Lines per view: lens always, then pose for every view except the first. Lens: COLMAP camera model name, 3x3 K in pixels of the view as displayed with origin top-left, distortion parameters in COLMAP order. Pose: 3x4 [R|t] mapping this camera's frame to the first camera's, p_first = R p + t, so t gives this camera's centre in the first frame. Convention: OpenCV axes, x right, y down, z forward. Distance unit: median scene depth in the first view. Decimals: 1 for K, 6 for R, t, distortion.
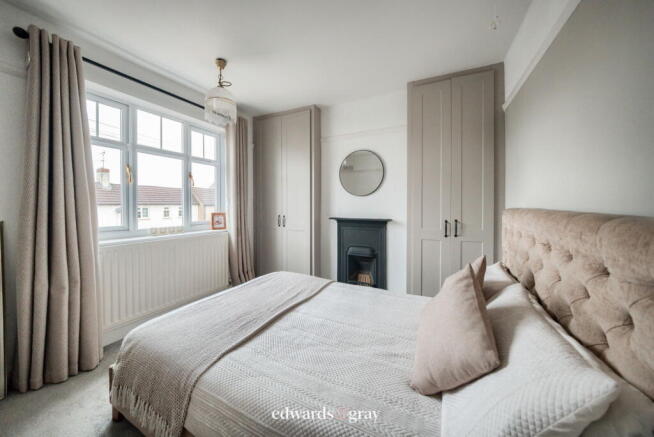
lens RADIAL K [[233.4, 0, 306.9], [0, 233.4, 206.8], [0, 0, 1]] dist [-0.009888, 0.000709]
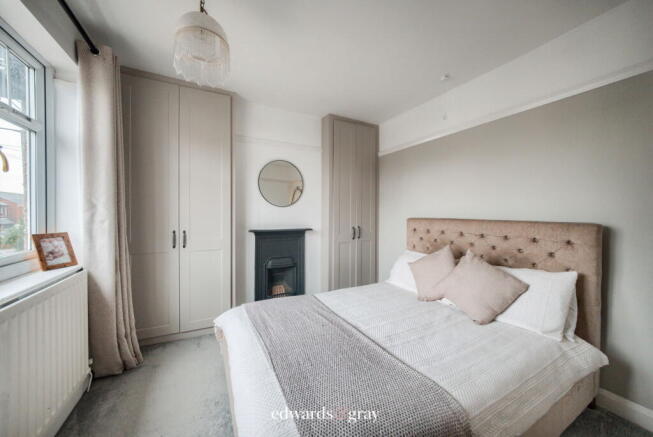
lens RADIAL K [[233.0, 0, 321.7], [0, 233.0, 217.6], [0, 0, 1]] dist [-0.009888, 0.000709]
pose [[0.570668, -0.011367, 0.821102, -0.465490], [0.003365, 0.999928, 0.011504, -0.010980], [-0.821174, -0.003803, 0.570665, 0.286031]]
